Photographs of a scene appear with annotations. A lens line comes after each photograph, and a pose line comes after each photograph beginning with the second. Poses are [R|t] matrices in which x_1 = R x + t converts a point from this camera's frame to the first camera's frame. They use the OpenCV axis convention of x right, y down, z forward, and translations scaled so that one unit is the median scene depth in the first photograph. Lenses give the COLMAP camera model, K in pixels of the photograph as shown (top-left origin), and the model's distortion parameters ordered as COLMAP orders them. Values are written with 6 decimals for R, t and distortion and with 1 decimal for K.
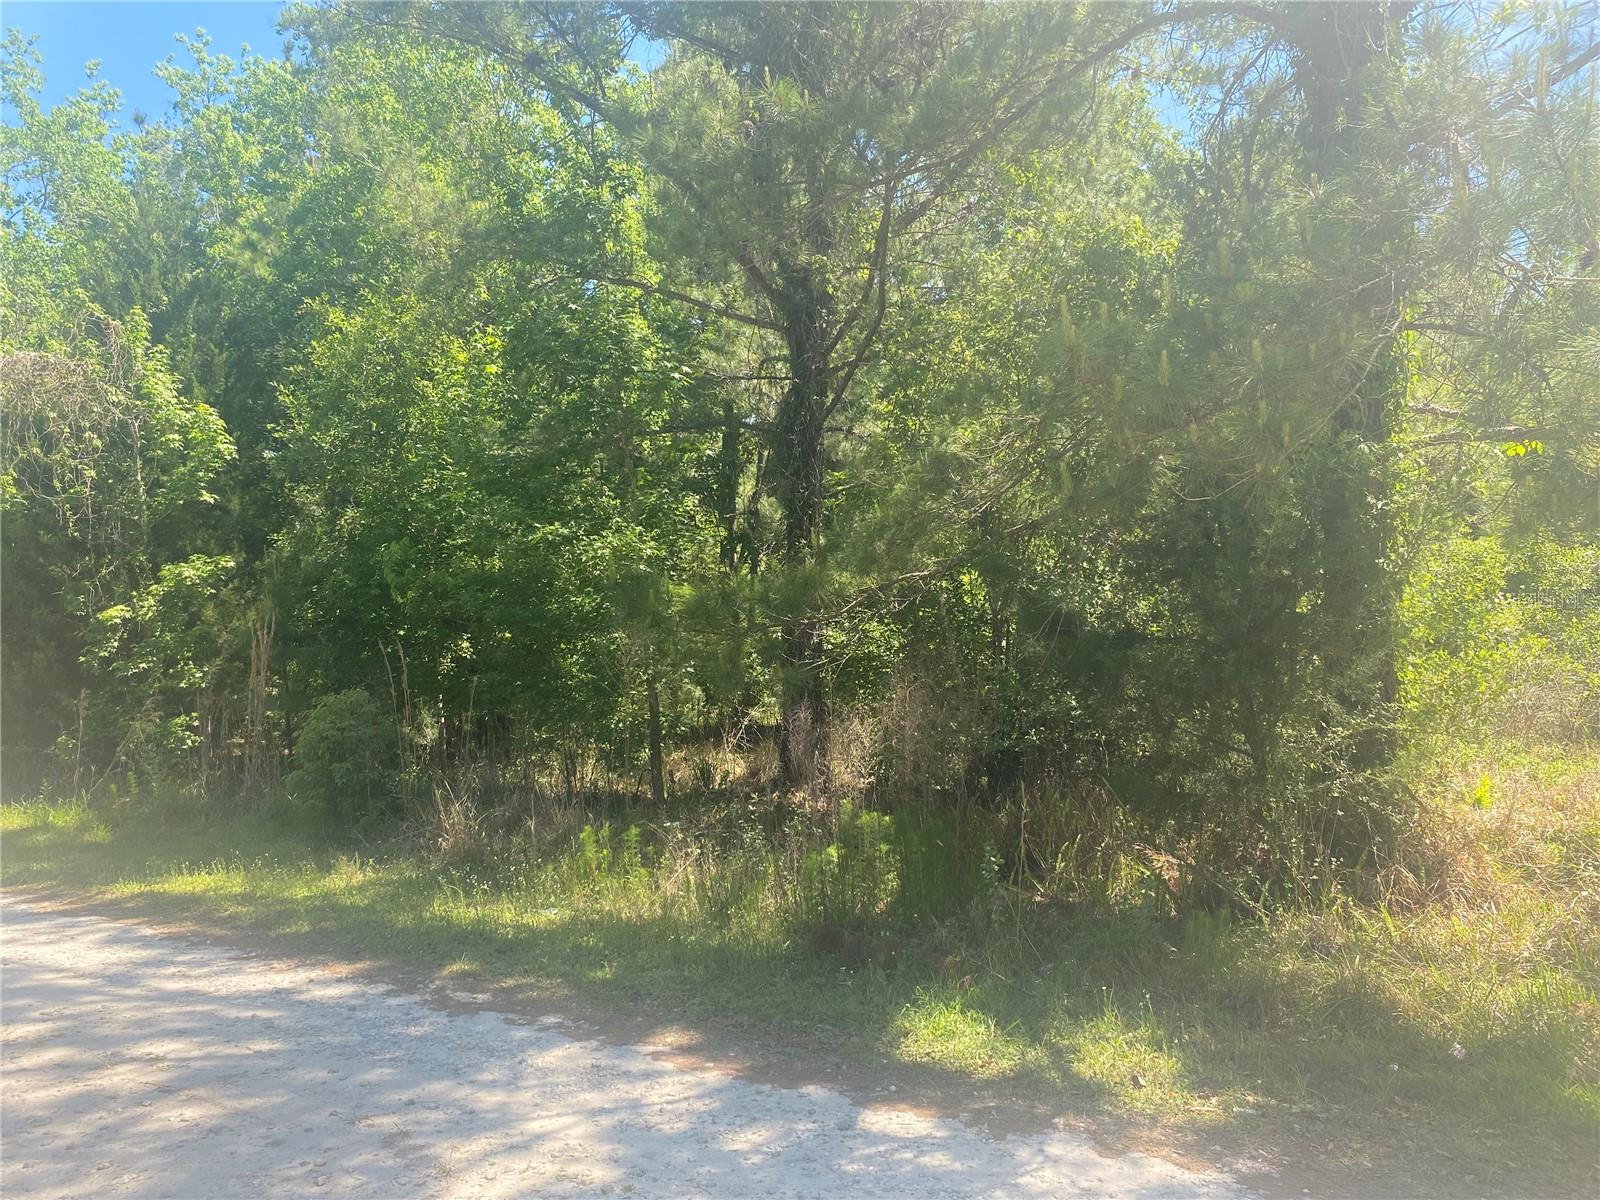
lens RADIAL K [[1222.7, 0, 800.7], [0, 1222.7, 597.0], [0, 0, 1]] dist [0.032645, -0.034837]
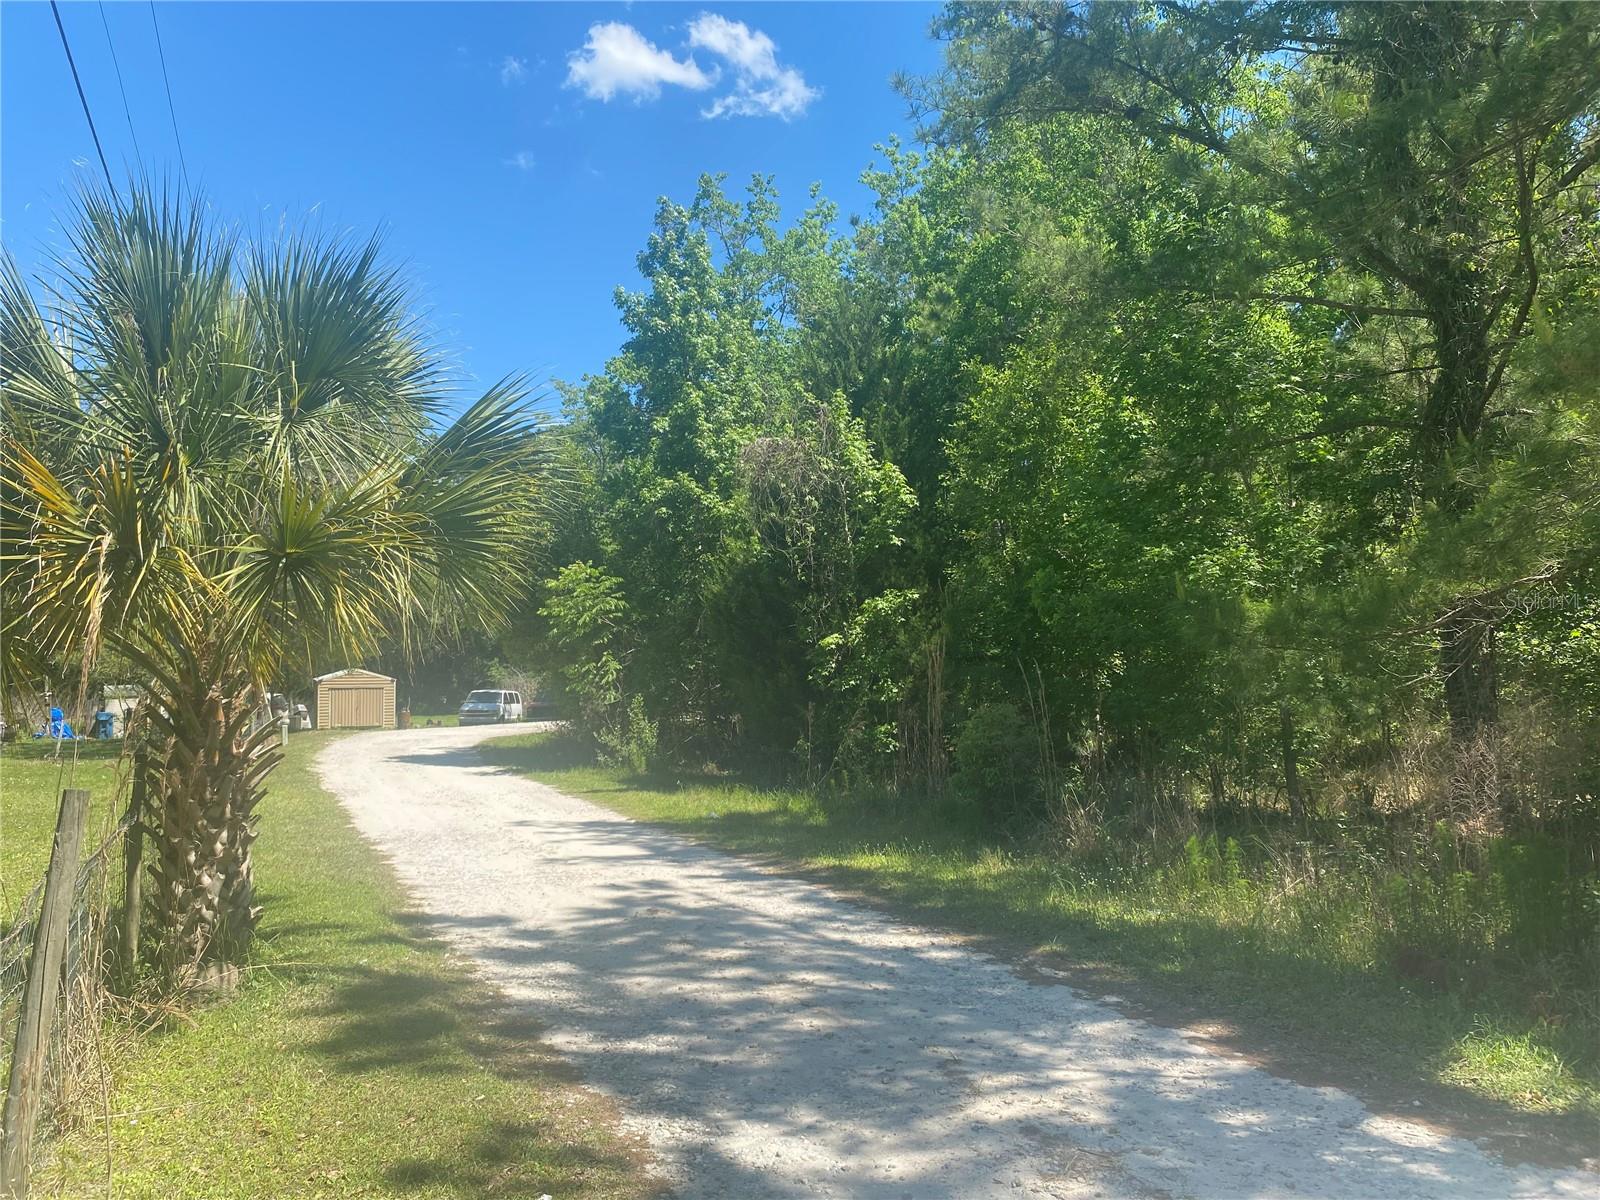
lens RADIAL K [[1222.7, 0, 800.8], [0, 1222.7, 599.5], [0, 0, 1]] dist [0.032645, -0.034837]
pose [[0.840699, -0.045531, -0.539586, 0.128654], [0.041381, 0.998947, -0.019818, -0.008797], [0.539920, -0.005667, 0.841697, -0.073404]]
